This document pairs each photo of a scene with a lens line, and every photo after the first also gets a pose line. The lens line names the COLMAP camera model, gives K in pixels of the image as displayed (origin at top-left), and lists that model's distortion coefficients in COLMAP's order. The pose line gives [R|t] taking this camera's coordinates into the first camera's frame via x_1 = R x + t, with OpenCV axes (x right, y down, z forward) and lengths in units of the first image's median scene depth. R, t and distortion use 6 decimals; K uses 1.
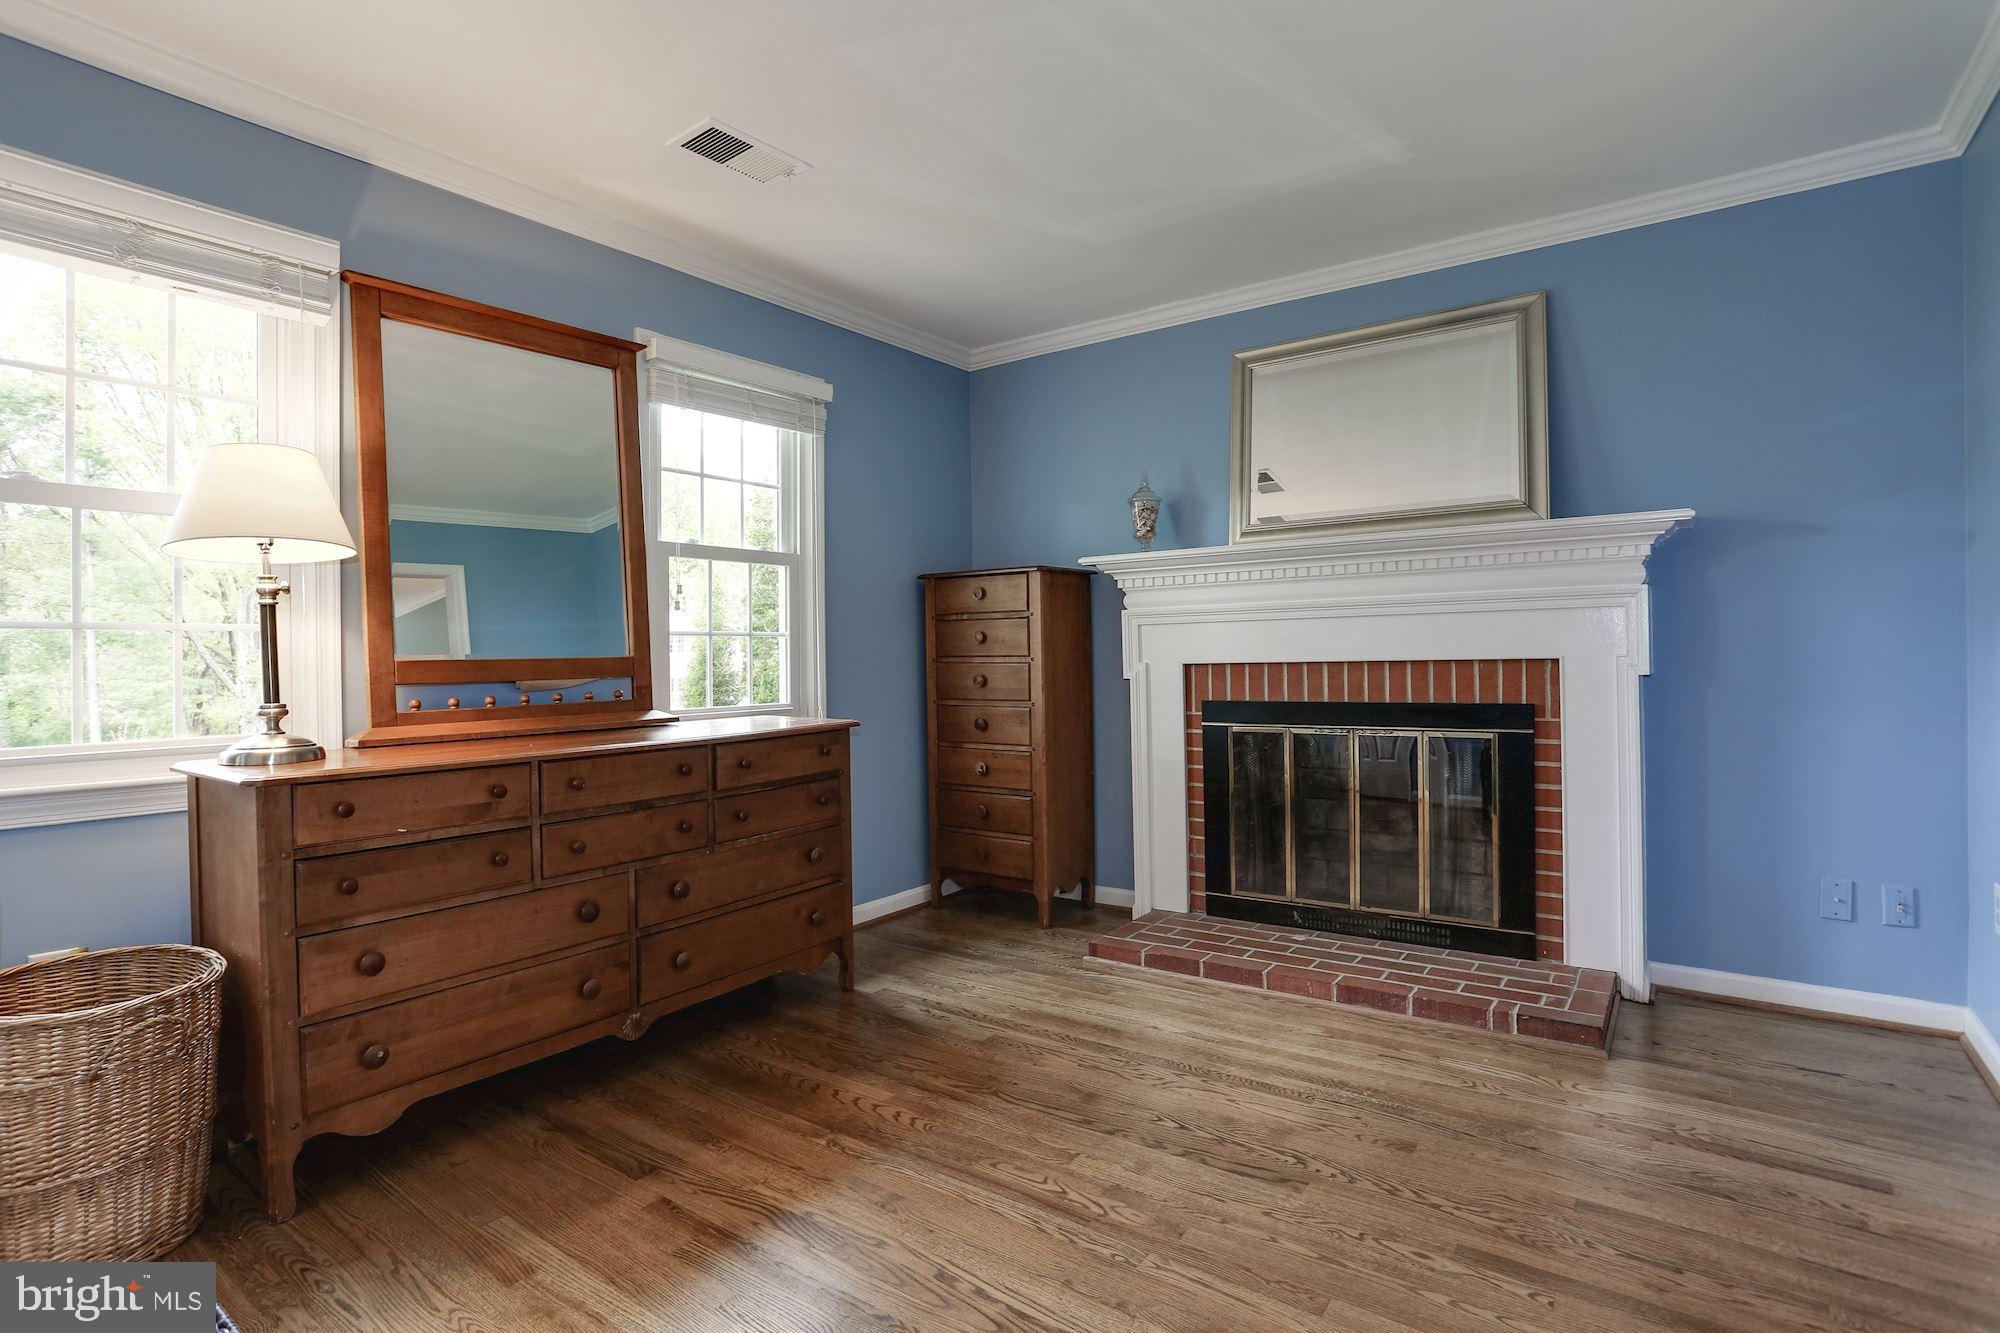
lens RADIAL K [[998.6, 0, 1012.4], [0, 998.6, 659.6], [0, 0, 1]] dist [-0.065095, 0.027448]
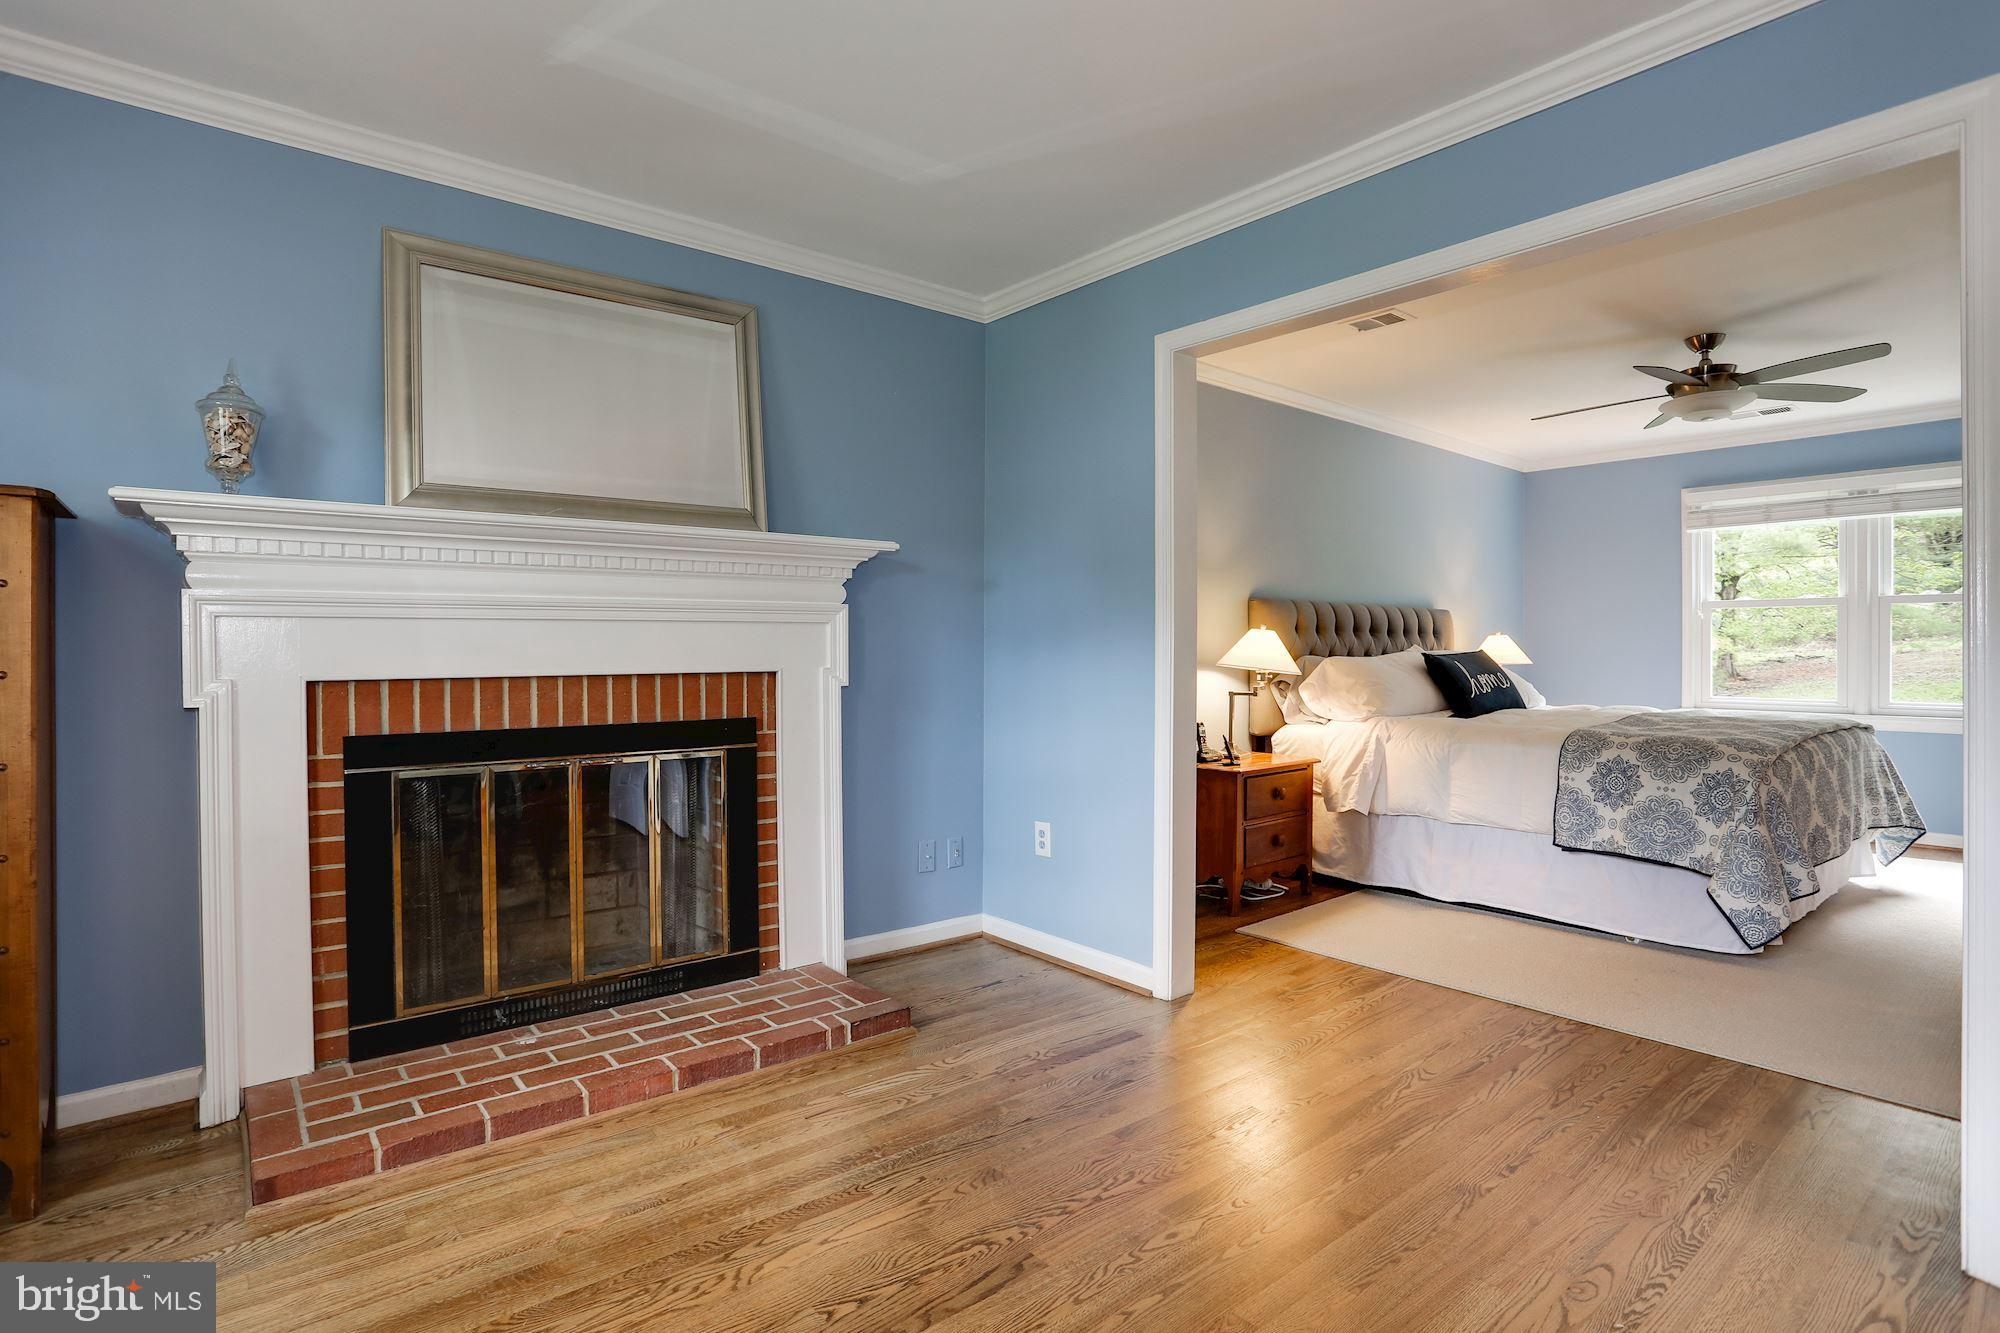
lens RADIAL K [[998.6, 0, 959.2], [0, 998.6, 655.3], [0, 0, 1]] dist [-0.065095, 0.027448]
pose [[0.274052, 0.011973, 0.961640, -0.367399], [0.002792, 0.999908, -0.013246, -0.003259], [-0.961711, 0.006315, 0.273993, 0.506152]]
